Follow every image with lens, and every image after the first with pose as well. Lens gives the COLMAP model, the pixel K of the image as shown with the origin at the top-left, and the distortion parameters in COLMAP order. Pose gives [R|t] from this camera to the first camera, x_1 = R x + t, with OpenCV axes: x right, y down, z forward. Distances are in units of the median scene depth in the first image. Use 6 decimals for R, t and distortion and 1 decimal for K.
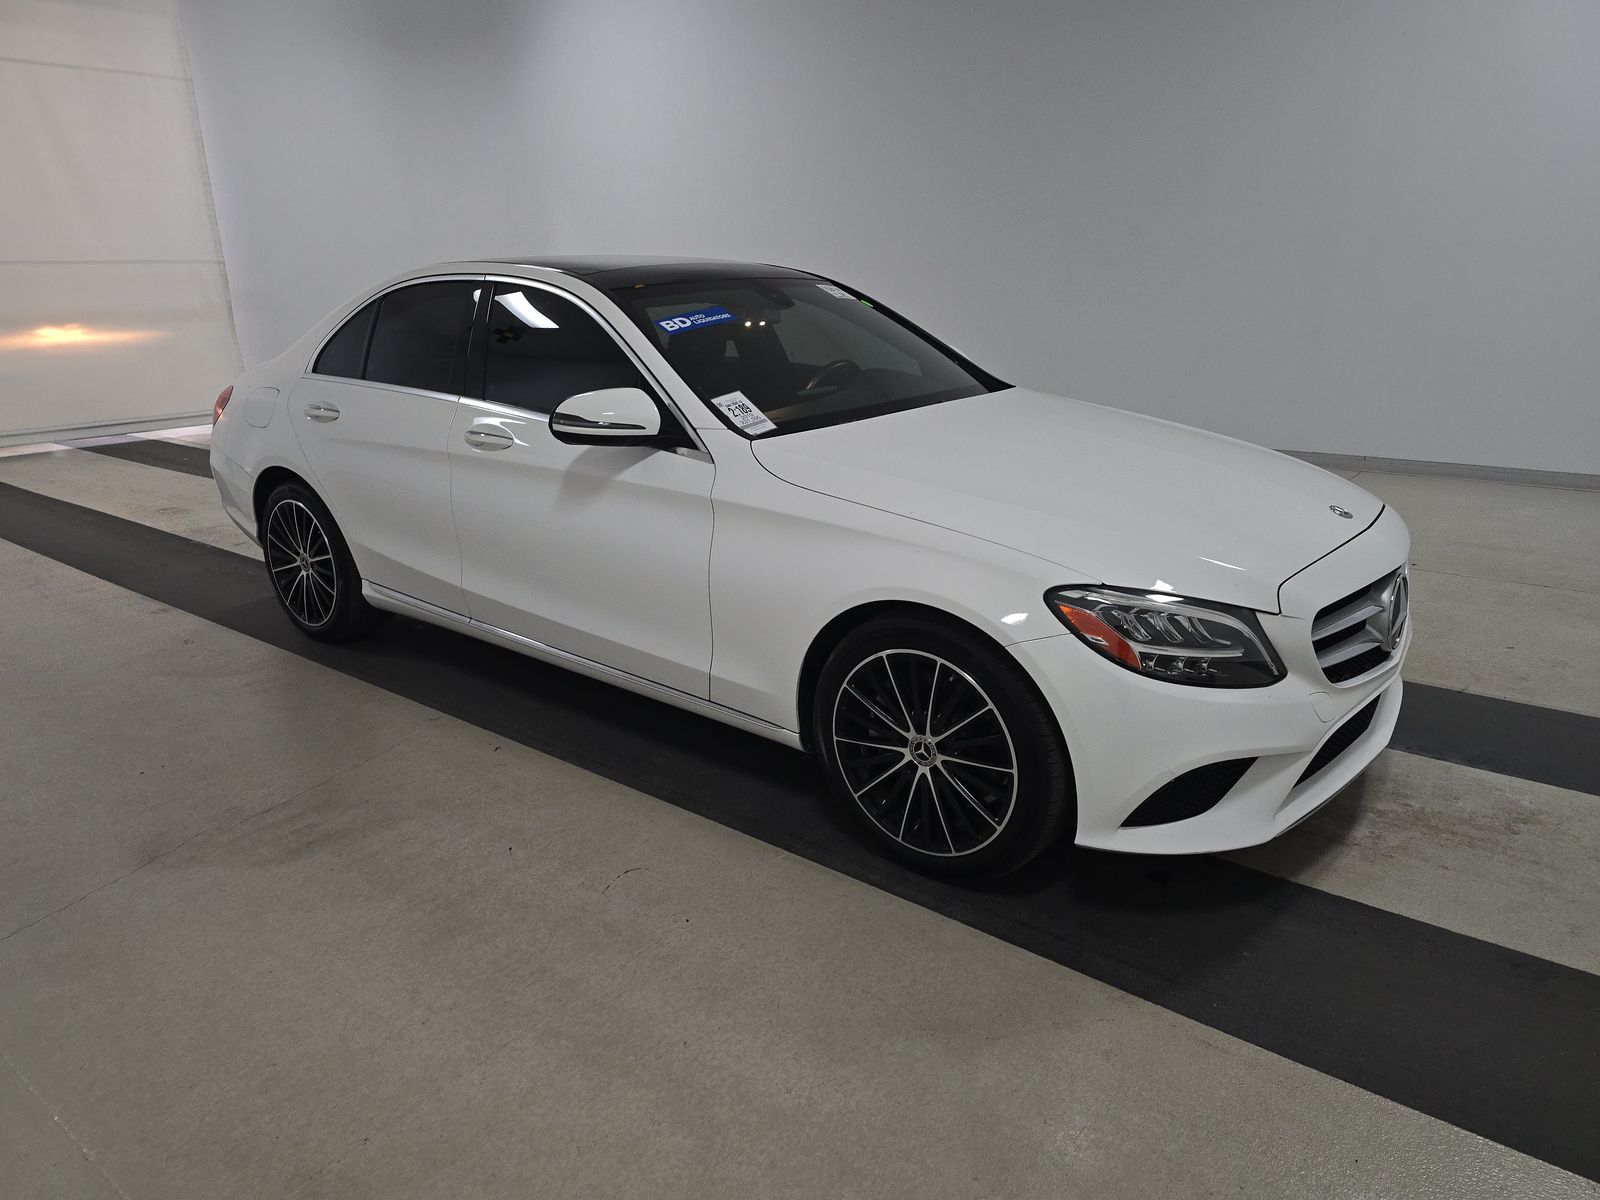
lens RADIAL K [[1109.1, 0, 800.0], [0, 1109.1, 600.0], [0, 0, 1]] dist [0.054291, -0.049149]
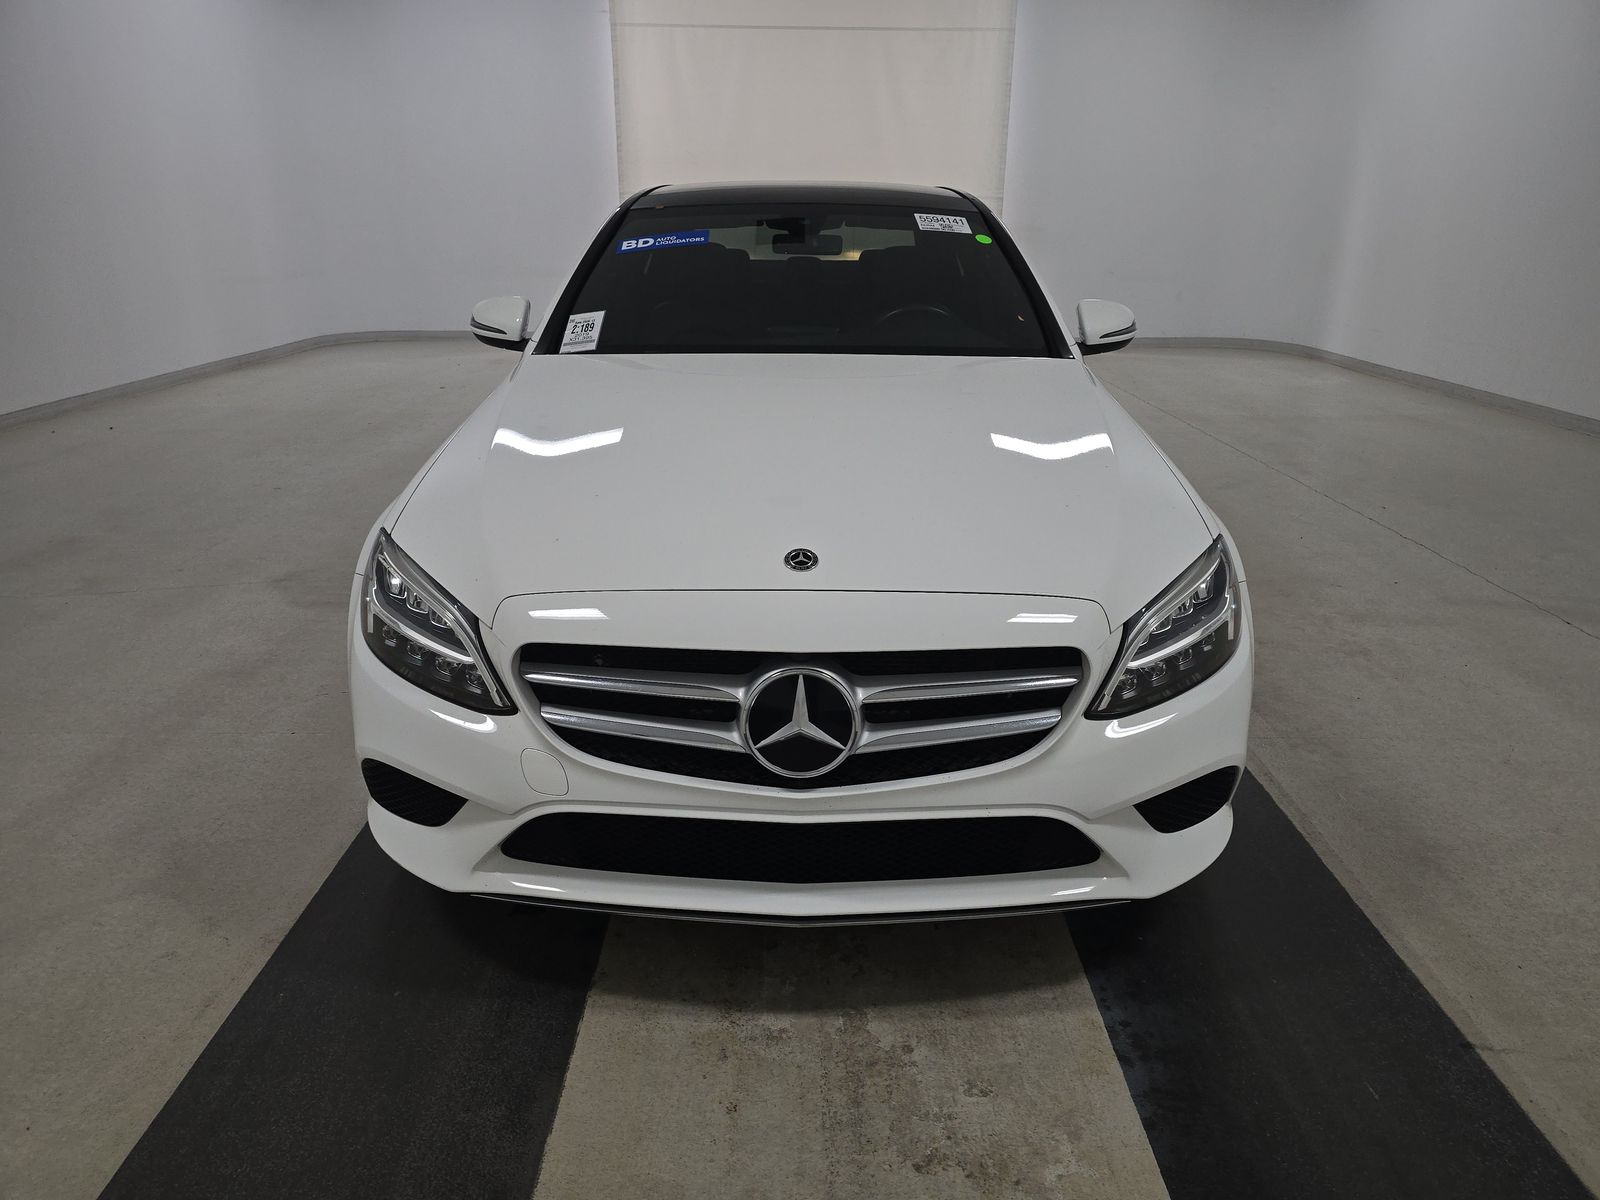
lens RADIAL K [[1109.1, 0, 800.0], [0, 1109.1, 600.0], [0, 0, 1]] dist [0.054291, -0.049149]
pose [[0.598228, 0.278911, -0.751221, 0.935450], [-0.245036, 0.956238, 0.159897, -0.150761], [0.762943, 0.088421, 0.640391, 0.541669]]
